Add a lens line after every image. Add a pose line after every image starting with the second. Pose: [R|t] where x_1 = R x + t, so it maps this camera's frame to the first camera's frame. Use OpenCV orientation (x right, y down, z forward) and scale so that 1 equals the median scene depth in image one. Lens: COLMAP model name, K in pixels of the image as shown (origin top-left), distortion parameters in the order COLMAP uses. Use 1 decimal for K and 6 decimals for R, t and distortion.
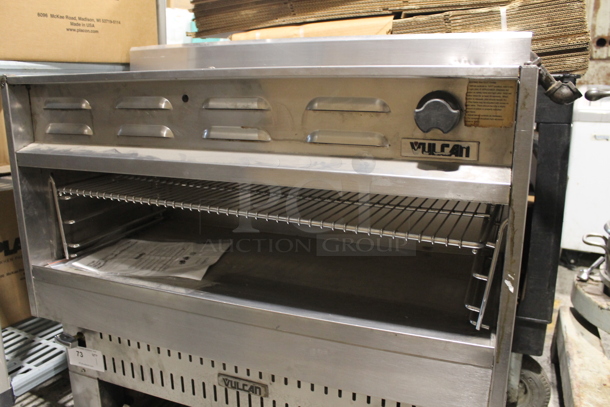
lens RADIAL K [[513.3, 0, 307.2], [0, 513.3, 218.9], [0, 0, 1]] dist [-0.131446, 0.092342]
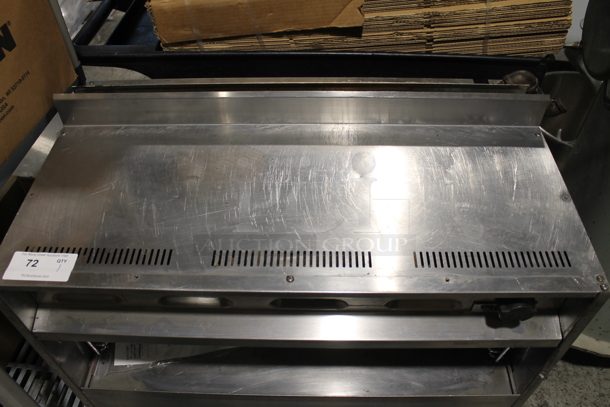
lens RADIAL K [[513.3, 0, 307.2], [0, 513.3, 218.9], [0, 0, 1]] dist [-0.131446, 0.092342]
pose [[0.933504, -0.270204, 0.235713, -0.254864], [0.093845, 0.818570, 0.566689, -0.660549], [-0.346070, -0.506886, 0.789495, 0.216383]]
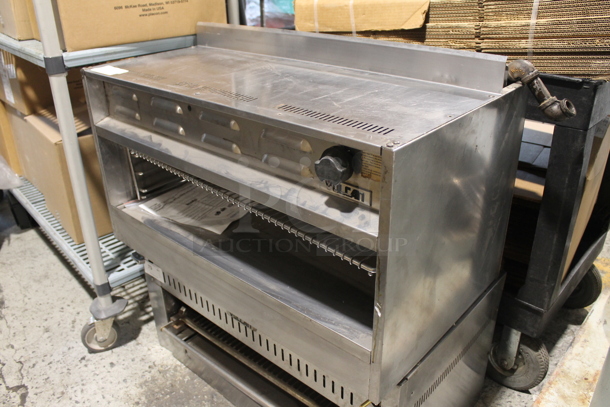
lens RADIAL K [[513.3, 0, 307.2], [0, 513.3, 218.9], [0, 0, 1]] dist [-0.131446, 0.092342]
pose [[0.940206, 0.148941, -0.306317, 0.362800], [-0.072798, 0.966416, 0.246455, -0.235844], [0.332737, -0.209419, 0.919473, -0.101886]]
